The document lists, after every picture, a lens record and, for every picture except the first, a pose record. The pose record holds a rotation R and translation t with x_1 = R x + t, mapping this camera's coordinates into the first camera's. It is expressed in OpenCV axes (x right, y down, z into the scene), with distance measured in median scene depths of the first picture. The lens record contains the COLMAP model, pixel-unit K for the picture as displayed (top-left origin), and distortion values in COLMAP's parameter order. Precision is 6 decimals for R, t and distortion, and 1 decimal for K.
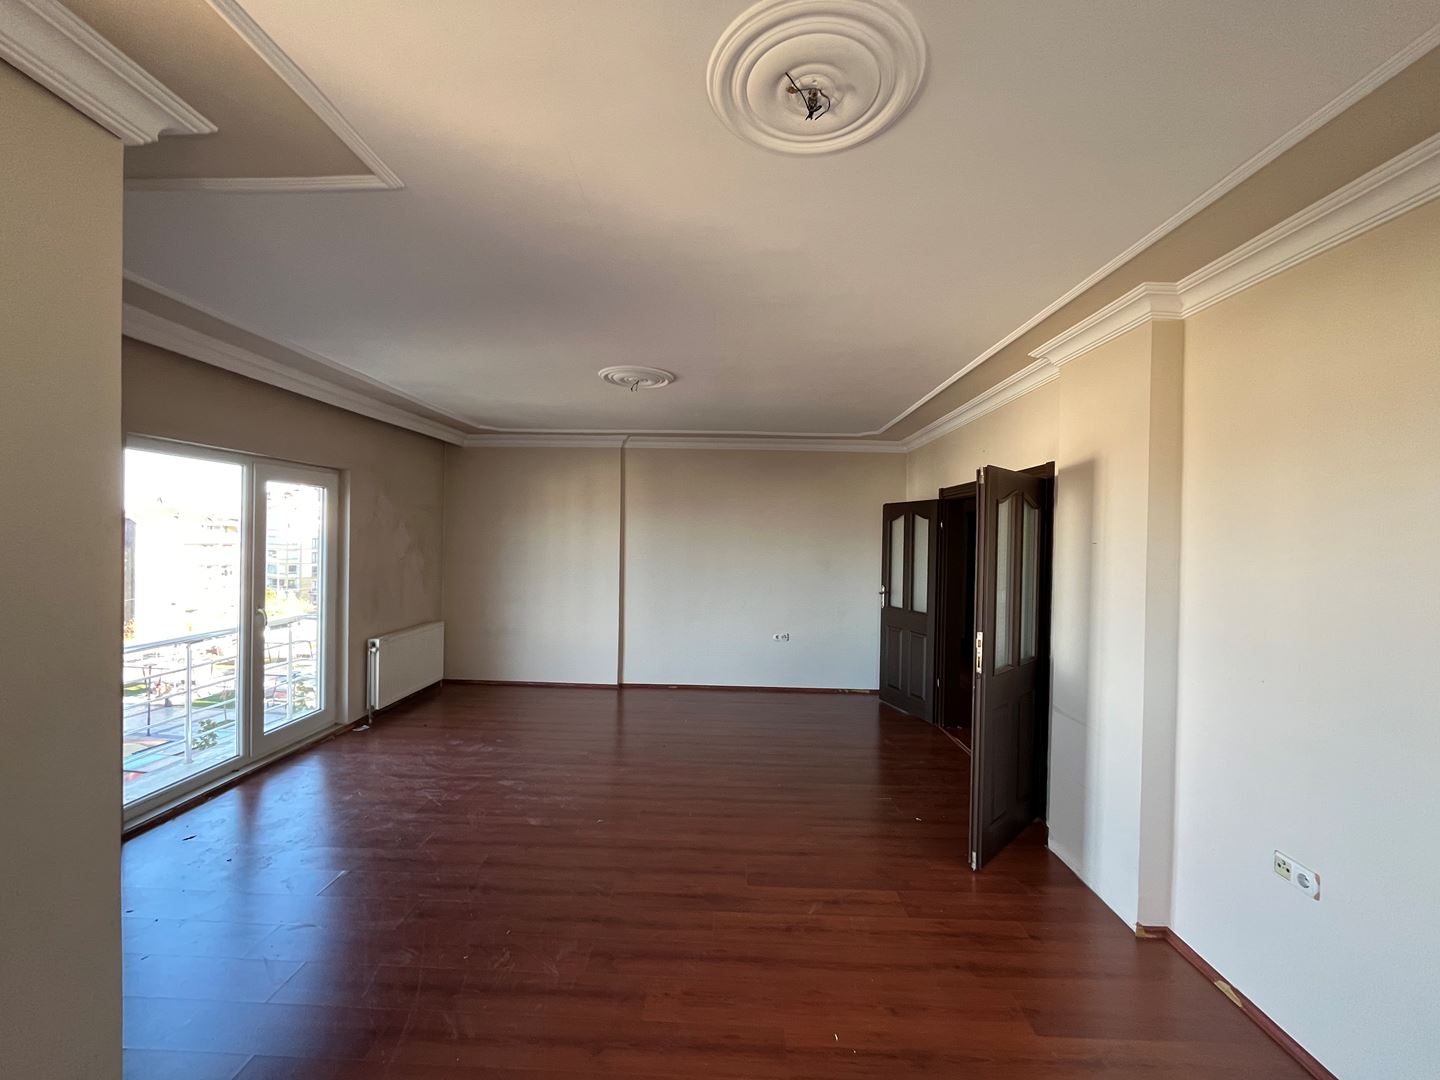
lens RADIAL K [[580.3, 0, 717.2], [0, 580.3, 538.4], [0, 0, 1]] dist [-0.002906, -0.000349]
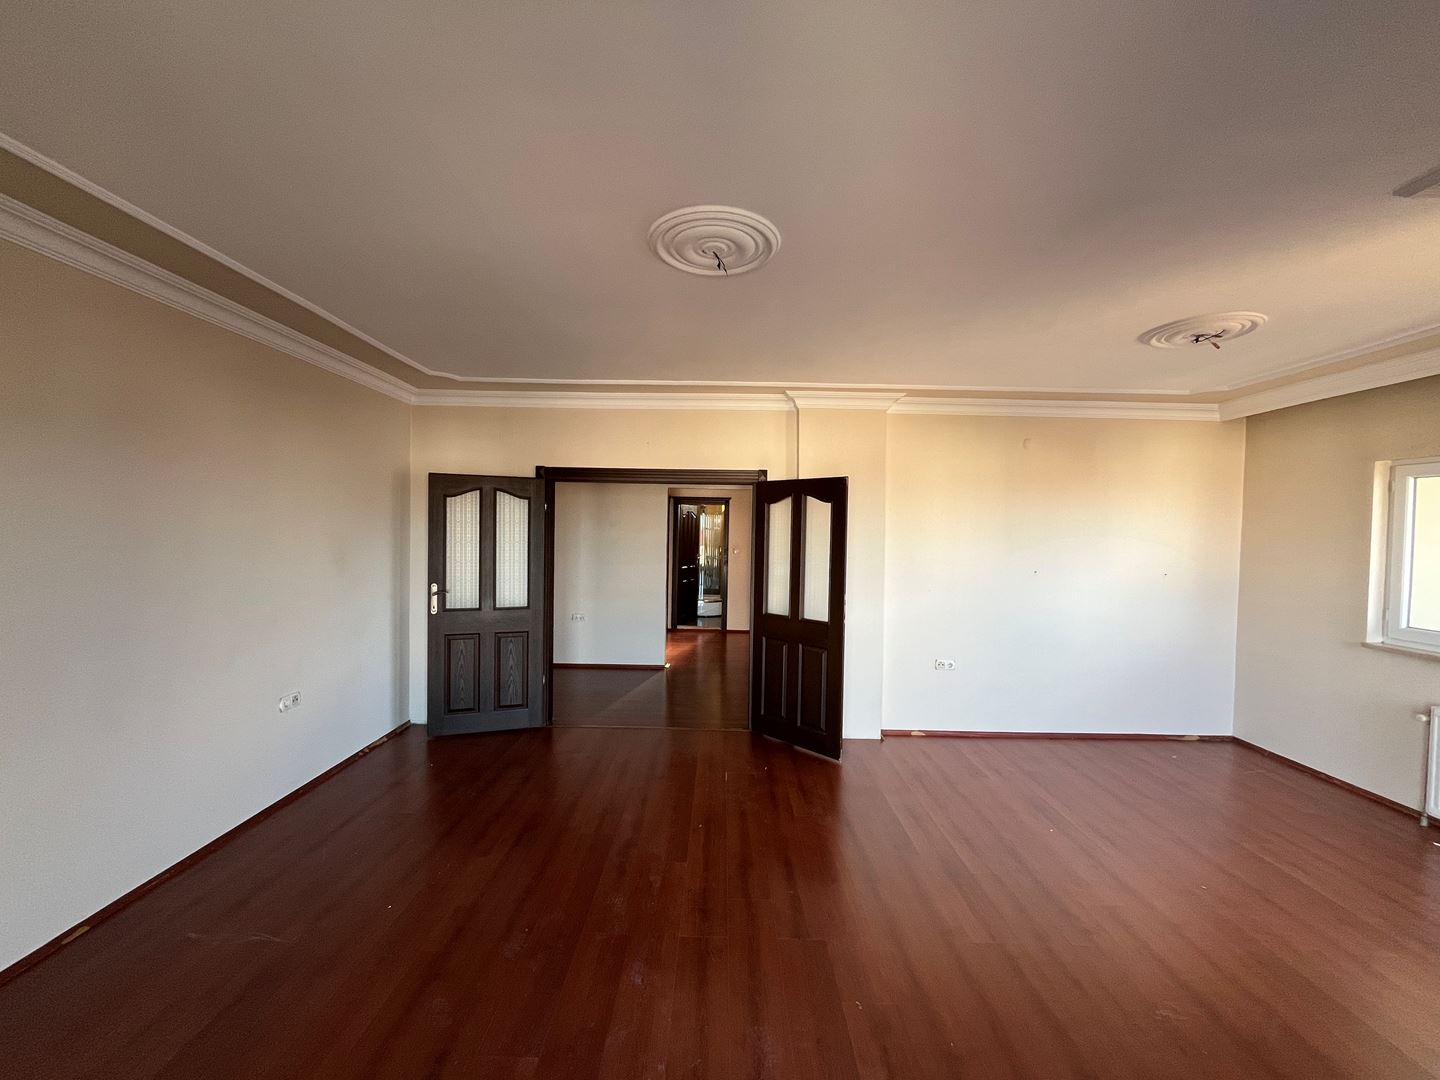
lens RADIAL K [[580.3, 0, 715.7], [0, 580.3, 537.1], [0, 0, 1]] dist [-0.002906, -0.000349]
pose [[-0.015186, -0.032553, 0.999355, -0.628471], [-0.016365, 0.999344, 0.032304, -0.011409], [-0.999751, -0.015864, -0.015708, 0.887706]]
